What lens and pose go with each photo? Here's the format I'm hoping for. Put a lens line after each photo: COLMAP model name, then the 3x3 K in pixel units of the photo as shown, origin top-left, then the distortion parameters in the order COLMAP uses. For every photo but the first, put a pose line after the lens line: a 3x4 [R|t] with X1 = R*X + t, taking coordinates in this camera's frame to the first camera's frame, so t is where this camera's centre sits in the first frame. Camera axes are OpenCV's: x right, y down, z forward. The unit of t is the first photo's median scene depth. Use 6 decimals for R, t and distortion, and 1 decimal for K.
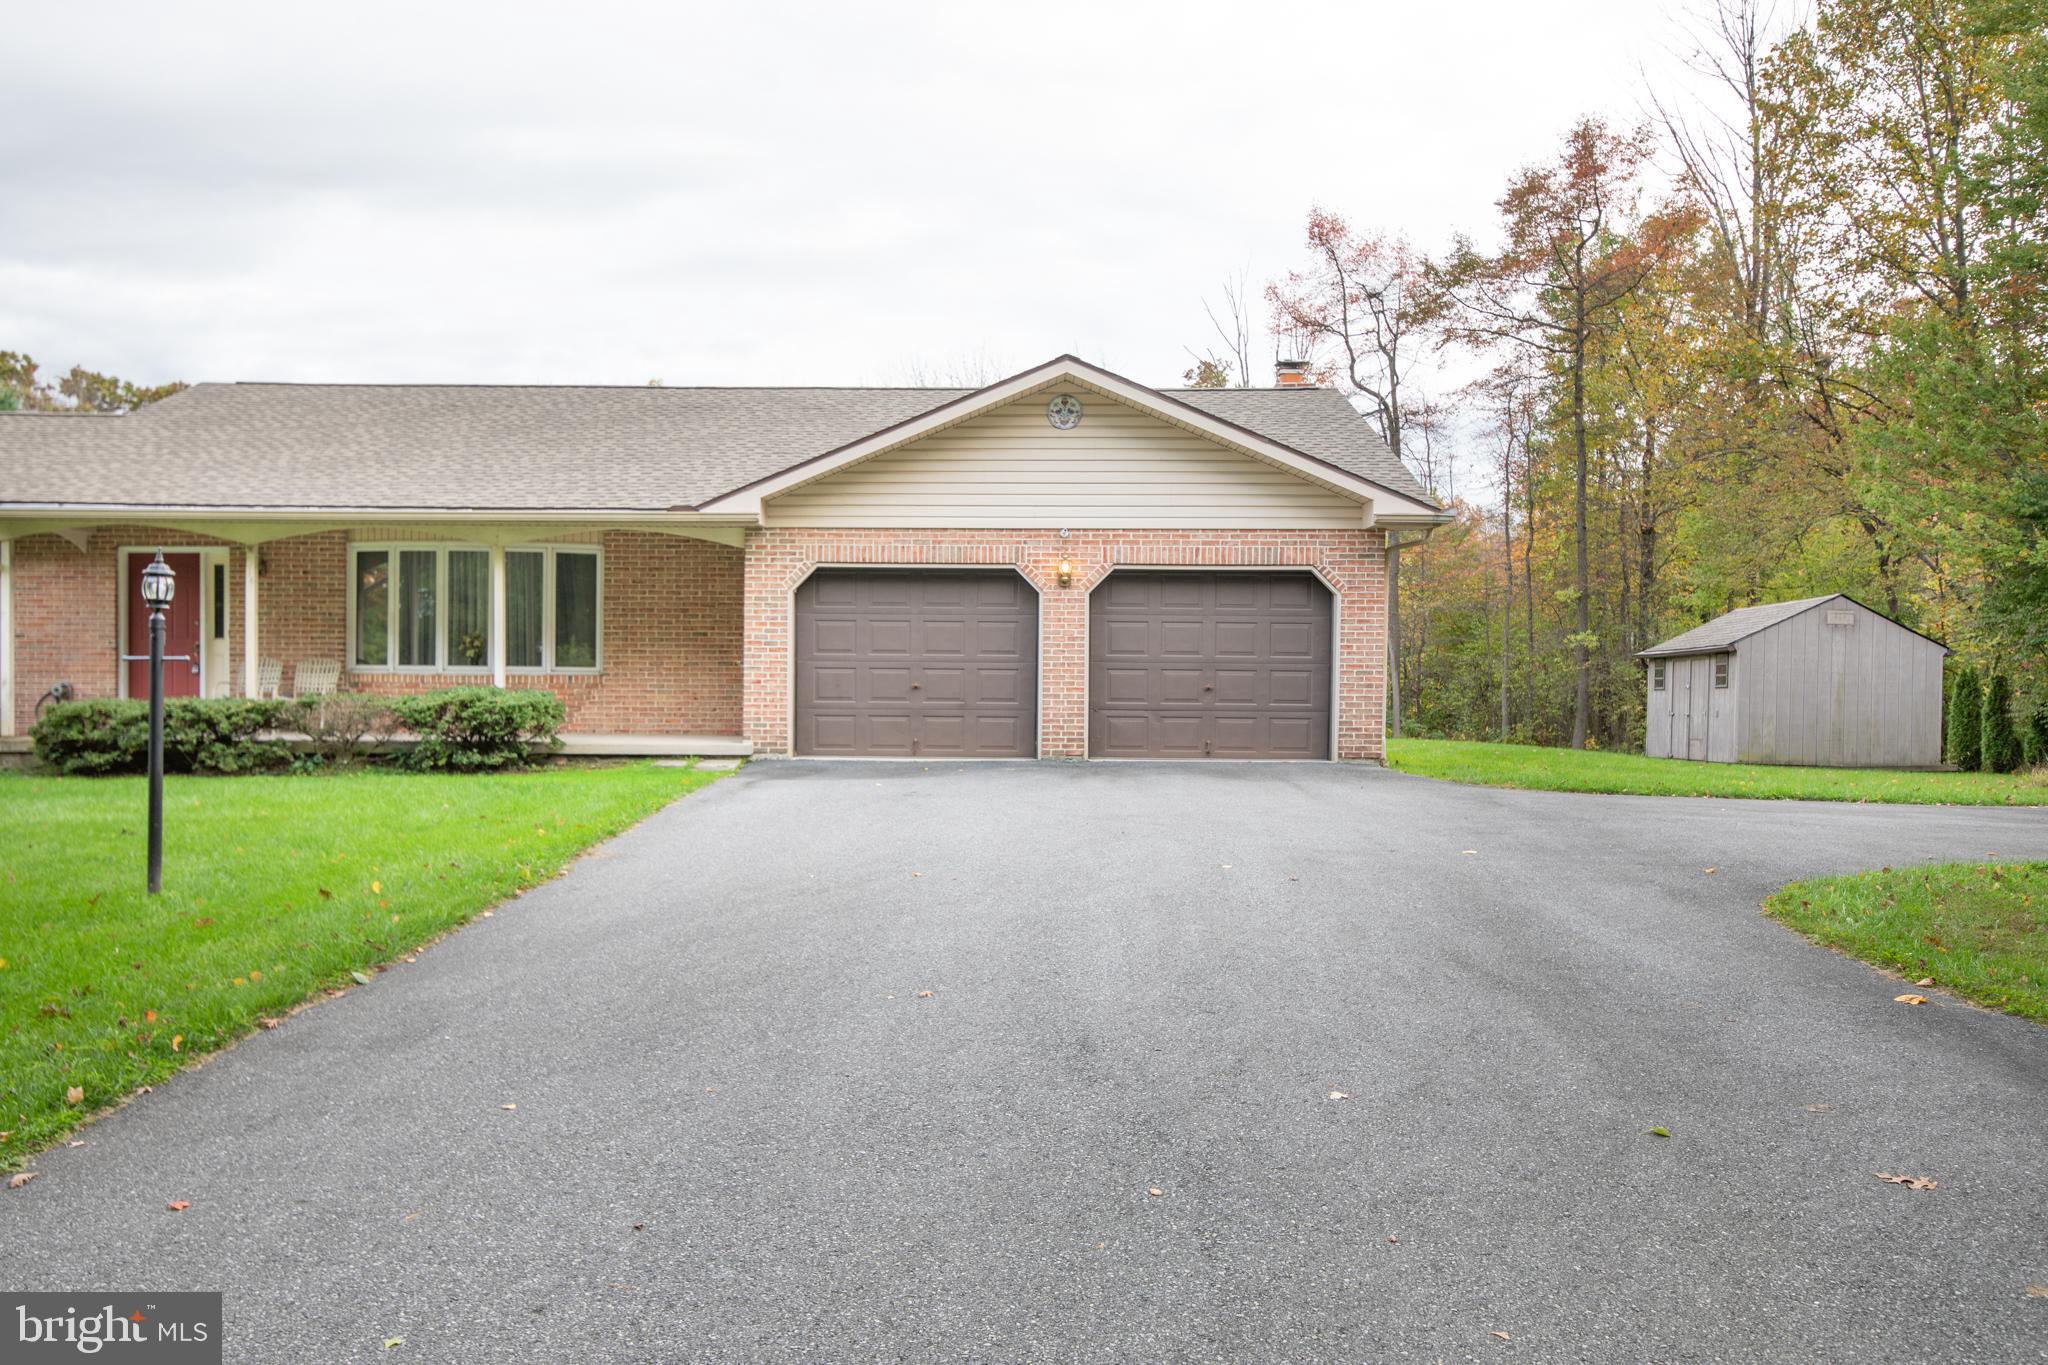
lens RADIAL K [[1632.5, 0, 992.4], [0, 1632.5, 672.2], [0, 0, 1]] dist [0.043136, 0.009485]
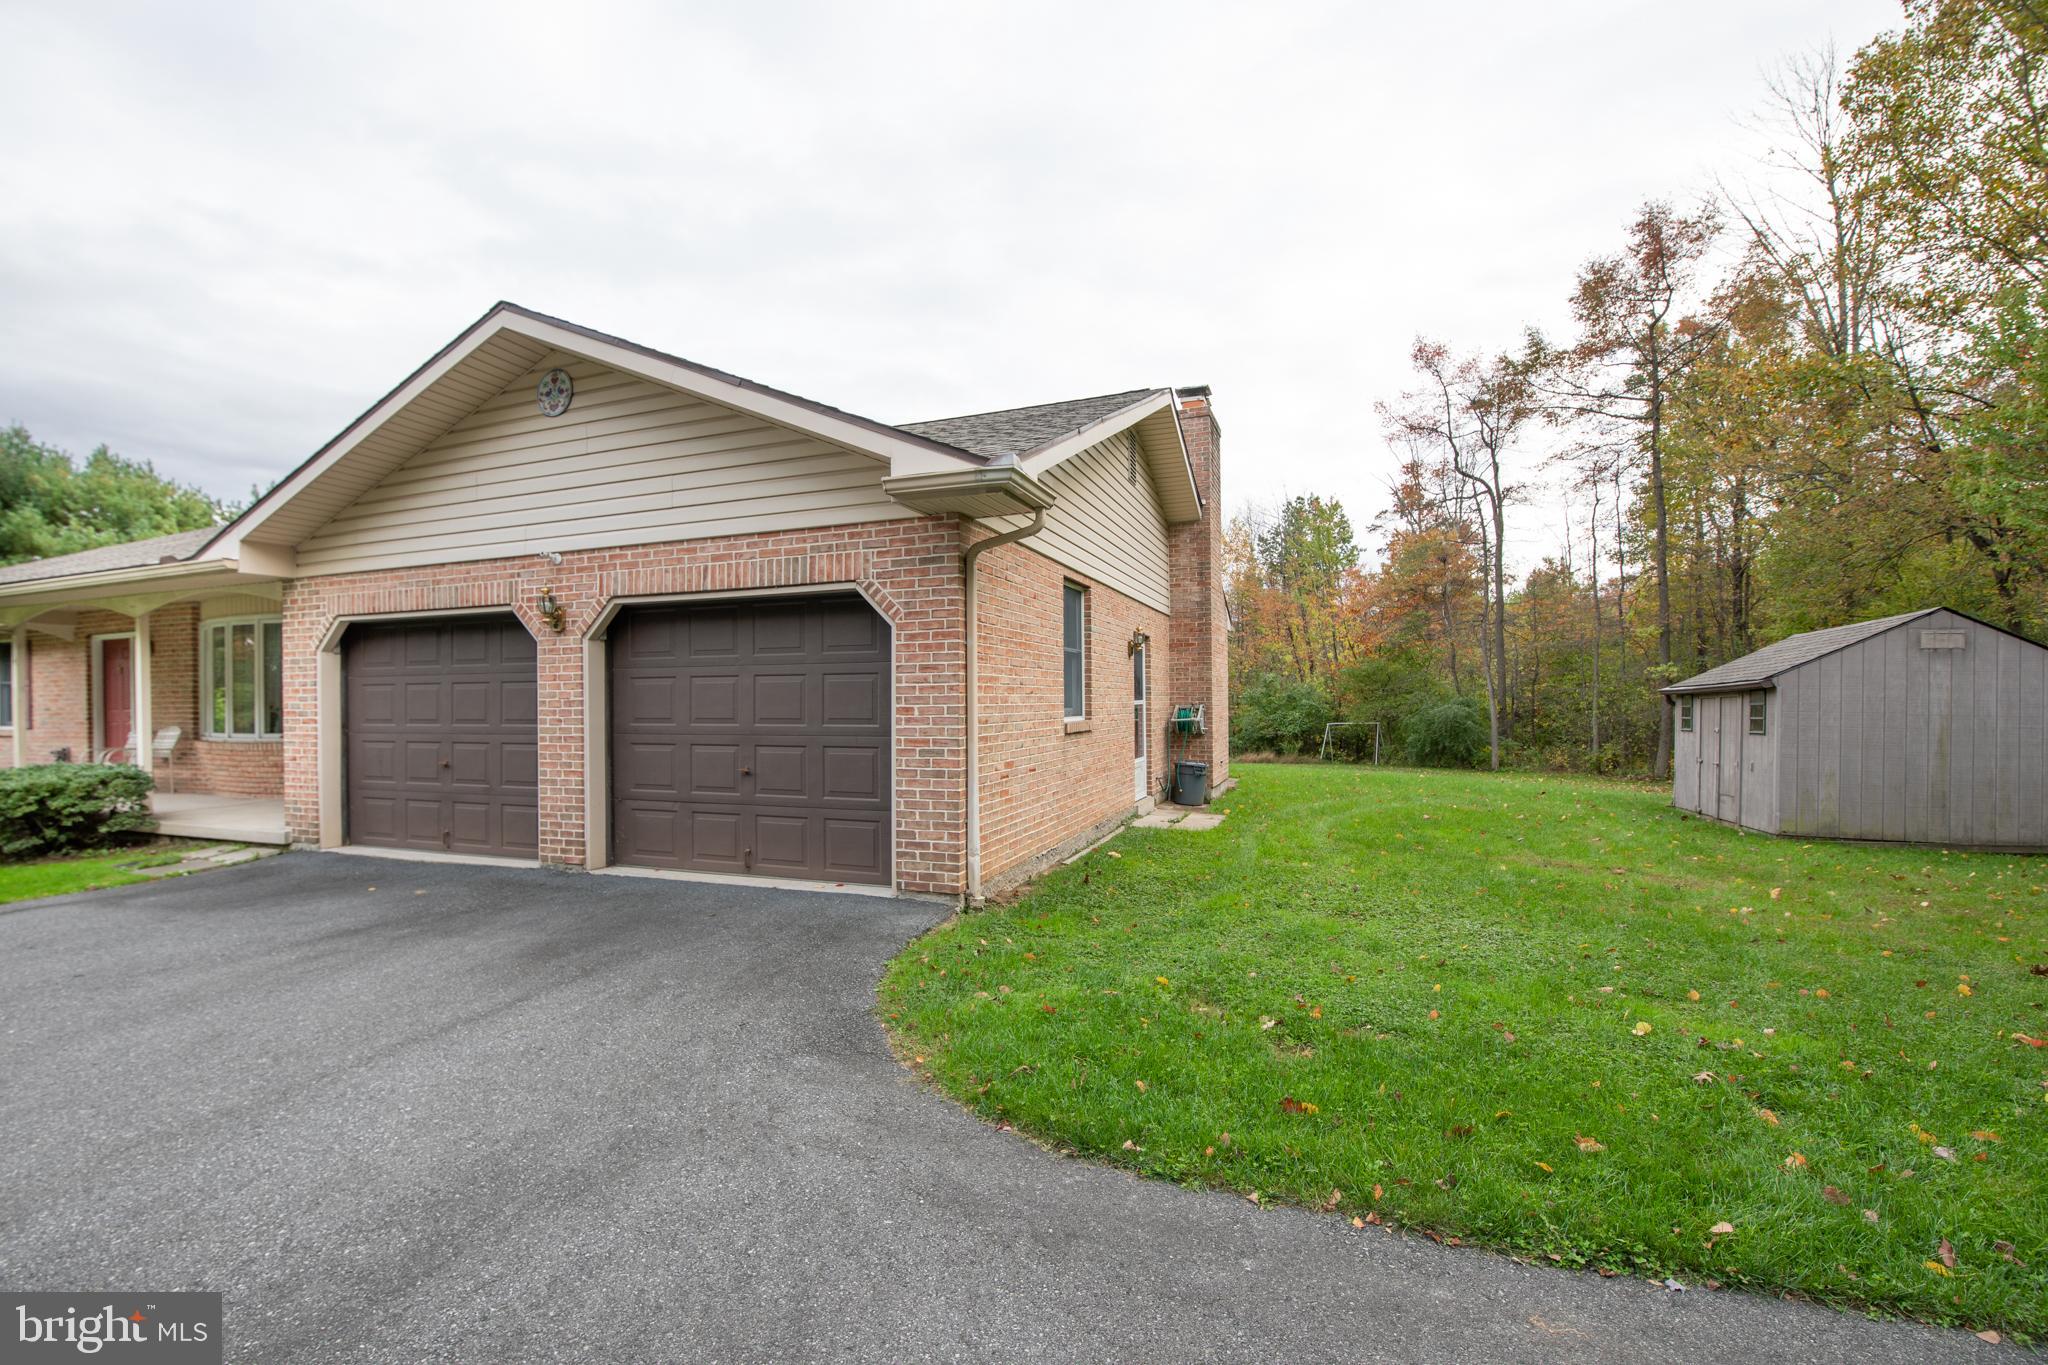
lens RADIAL K [[885.7, 0, 990.3], [0, 885.7, 701.8], [0, 0, 1]] dist [0.000229, -0.010397]
pose [[0.935560, -0.015485, -0.352829, 0.357661], [0.016917, 0.999856, 0.000973, -0.018101], [0.352763, -0.006879, 0.935687, 0.687190]]
